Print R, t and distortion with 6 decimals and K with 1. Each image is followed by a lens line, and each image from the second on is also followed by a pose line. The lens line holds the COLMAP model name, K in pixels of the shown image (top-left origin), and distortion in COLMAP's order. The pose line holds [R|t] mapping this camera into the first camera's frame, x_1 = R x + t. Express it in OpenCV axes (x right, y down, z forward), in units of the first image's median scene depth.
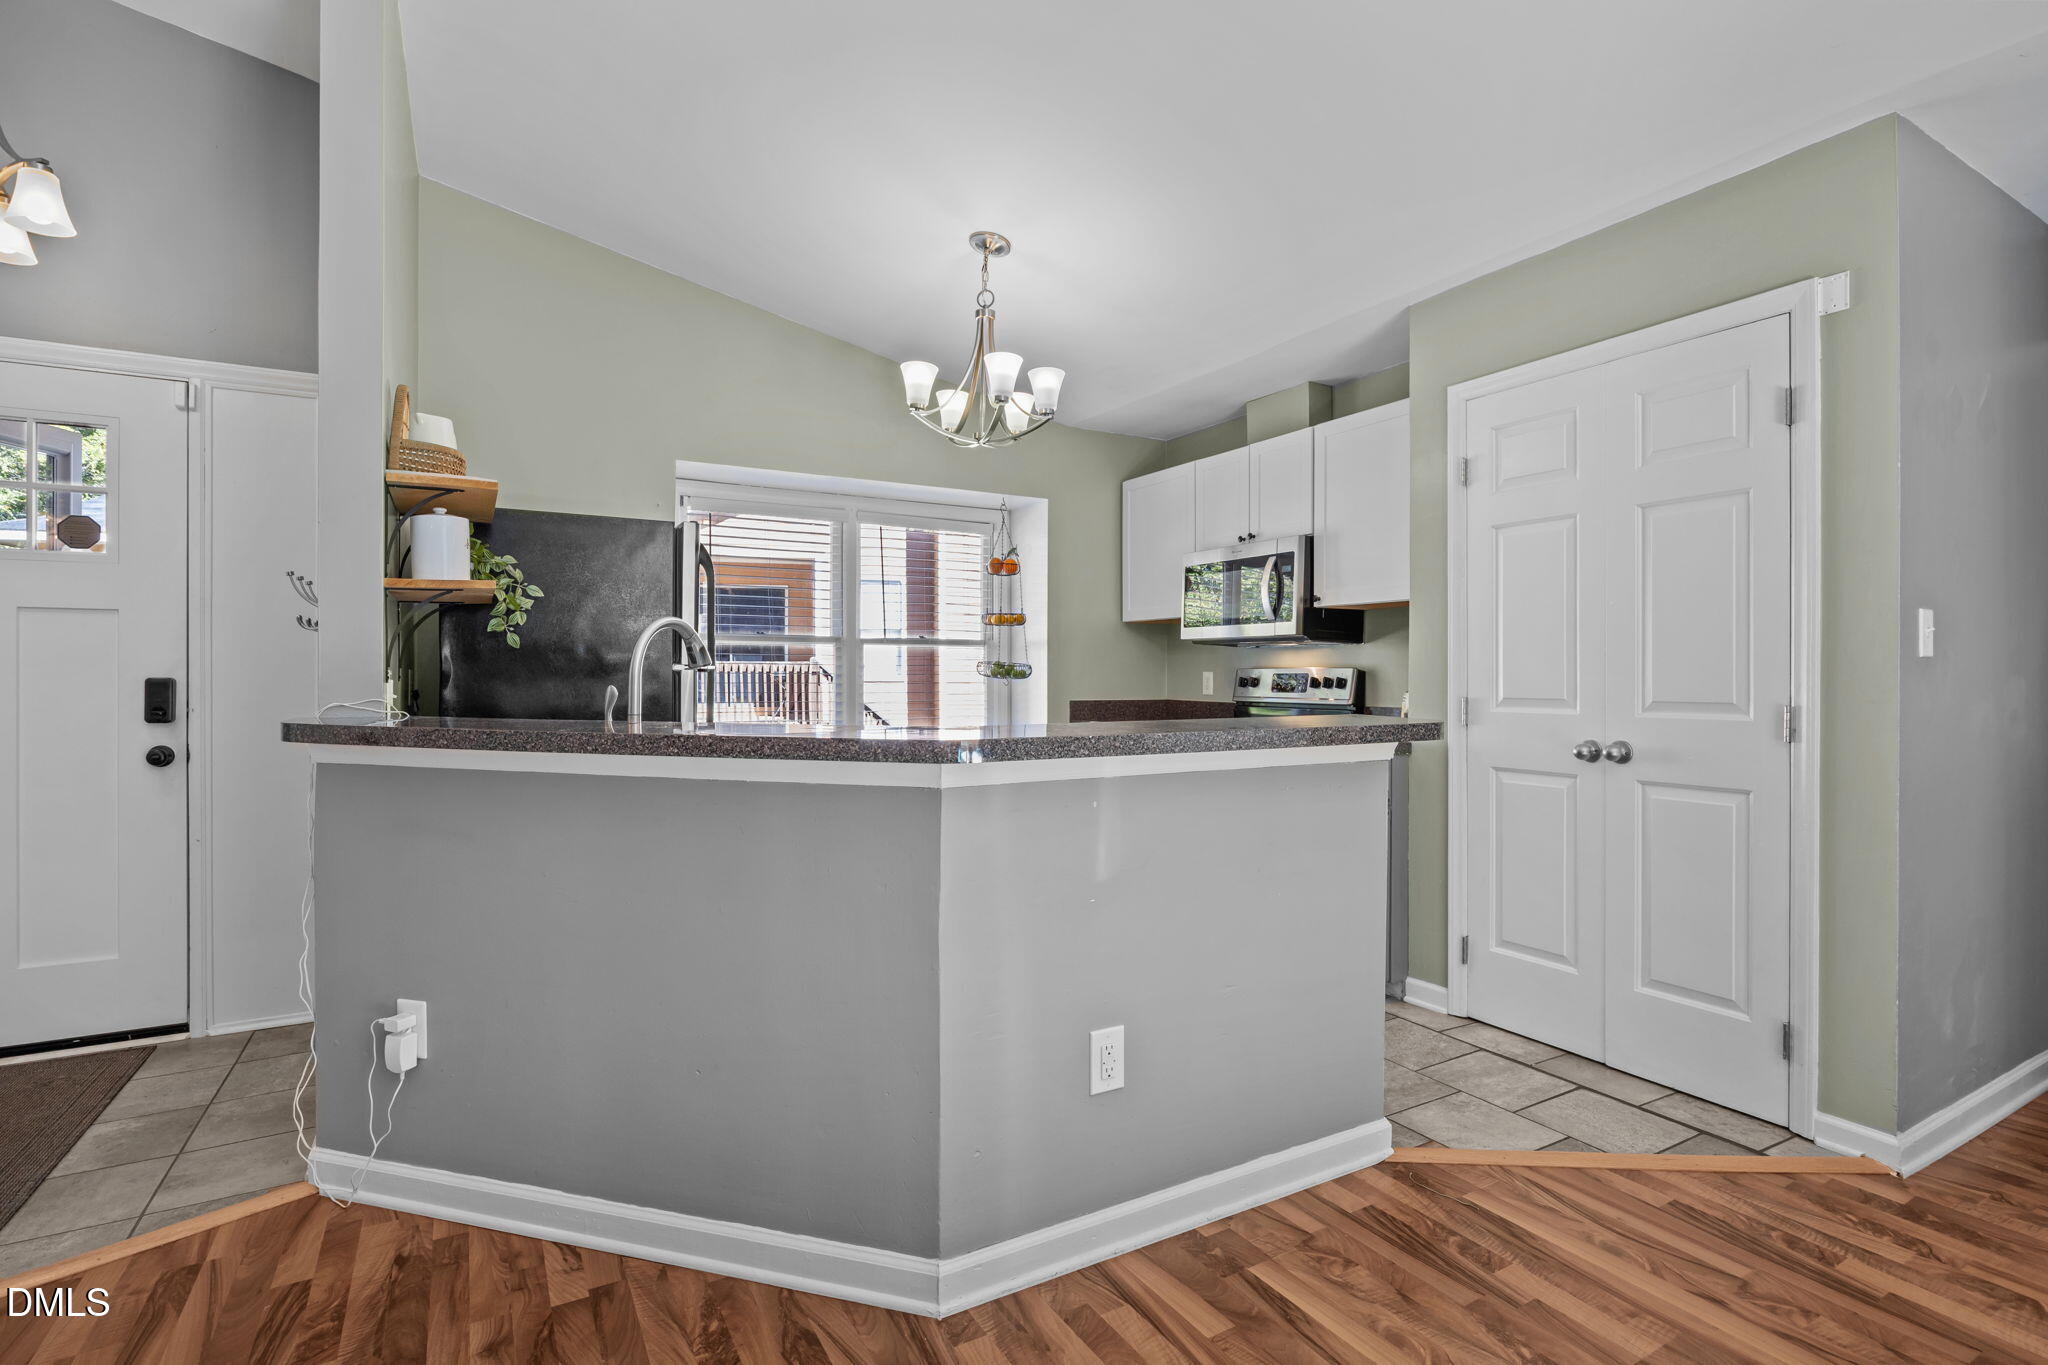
lens RADIAL K [[977.9, 0, 1029.2], [0, 977.9, 674.0], [0, 0, 1]] dist [-0.000125, -0.000006]
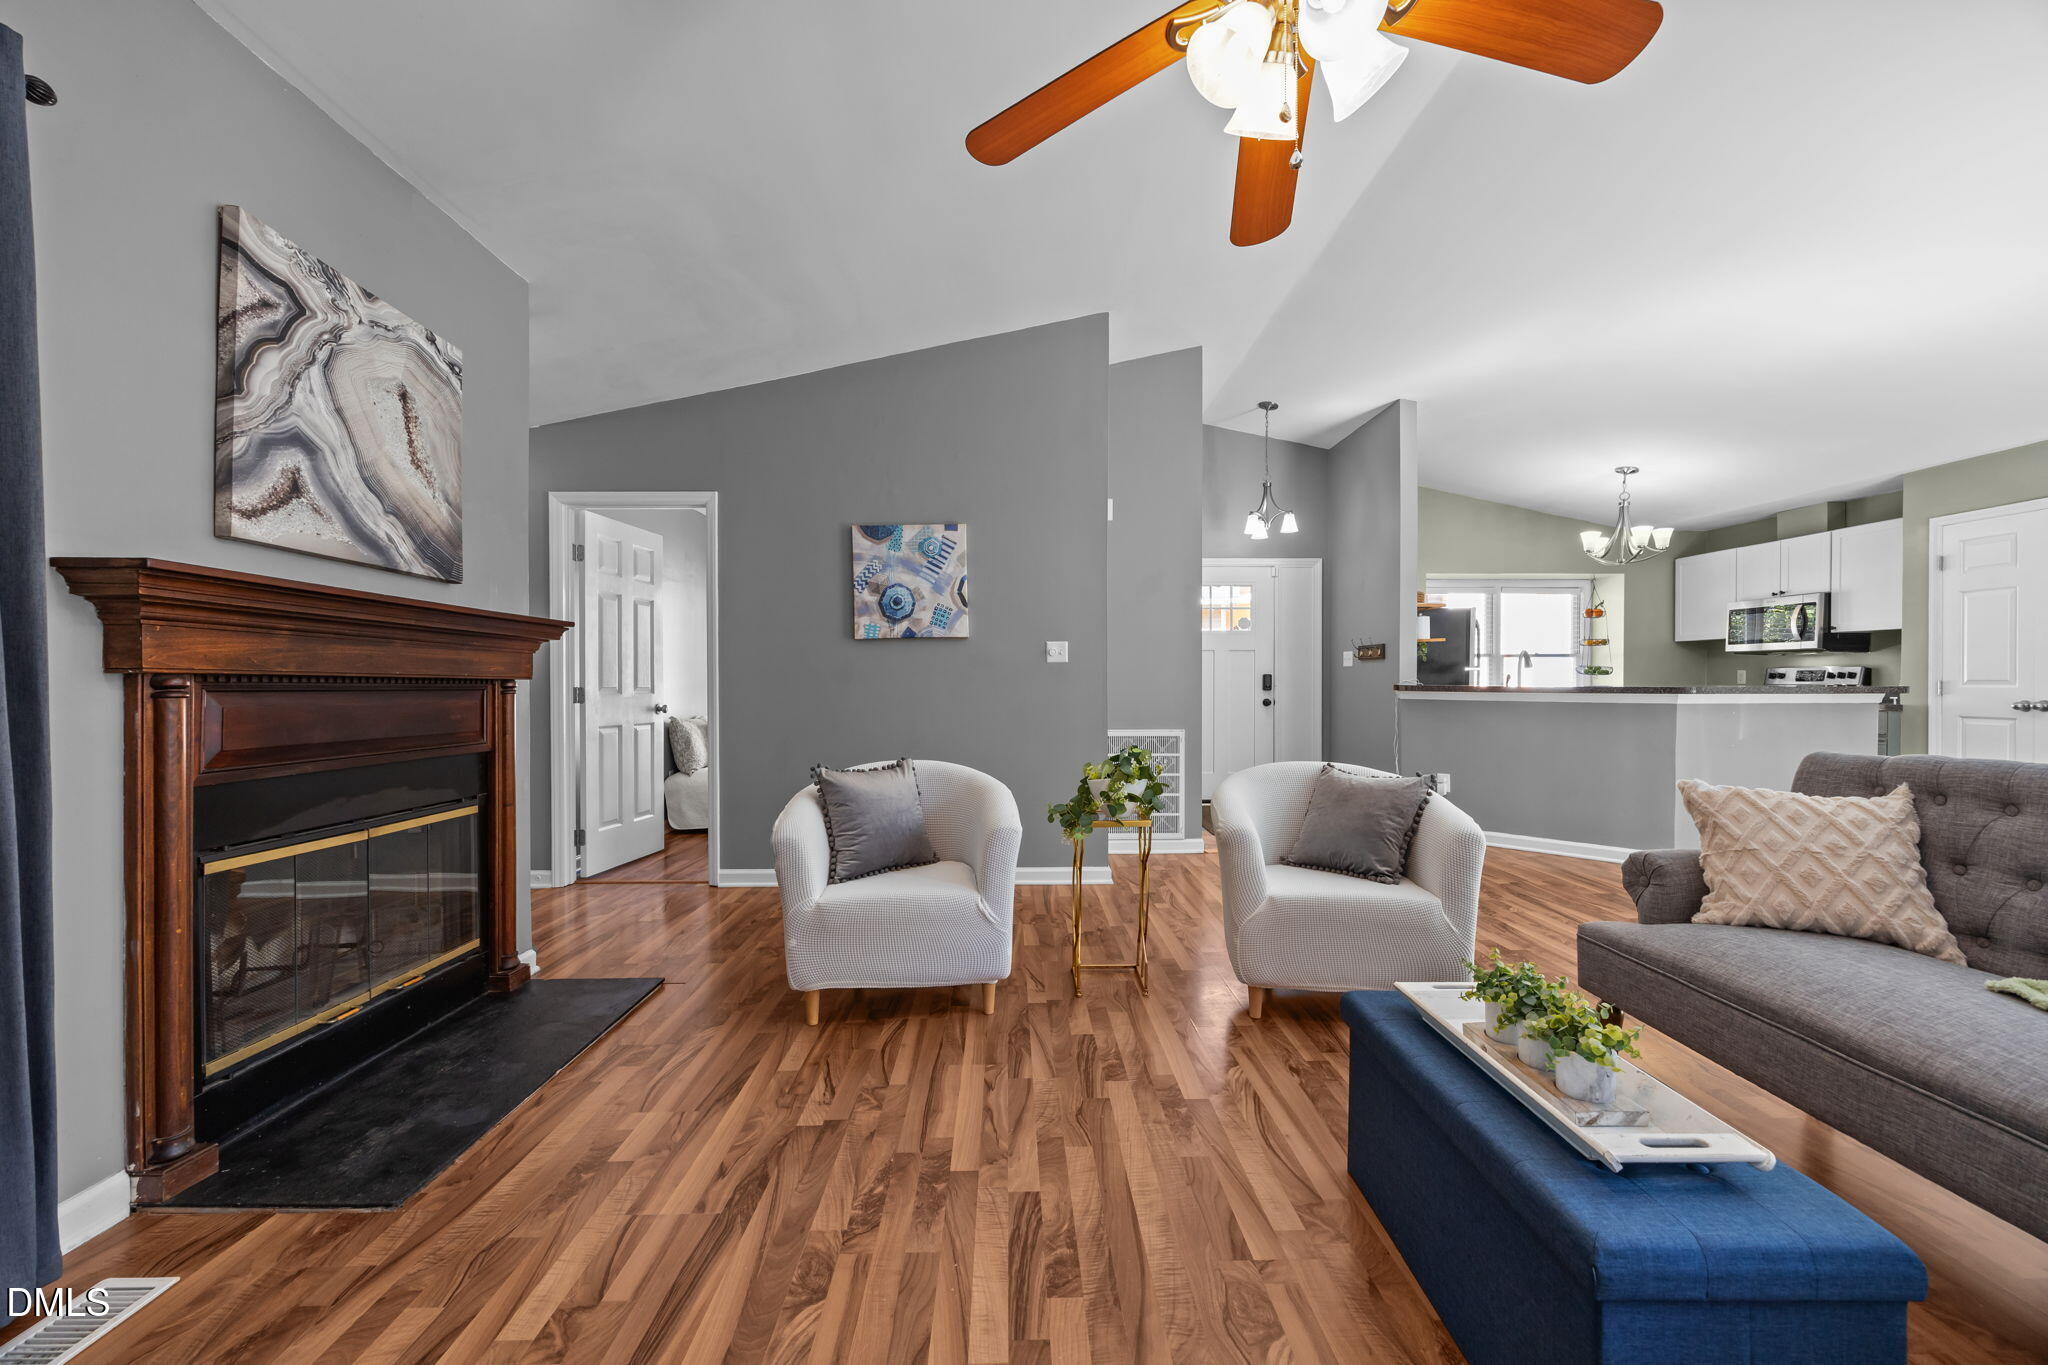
lens RADIAL K [[784.4, 0, 1023.1], [0, 784.4, 686.0], [0, 0, 1]] dist [-0.000099, -0.002294]
pose [[0.876791, 0.000640, -0.480872, -0.313382], [0.002625, 0.999978, 0.006117, 0.016458], [0.480865, -0.006625, 0.876770, -0.955596]]
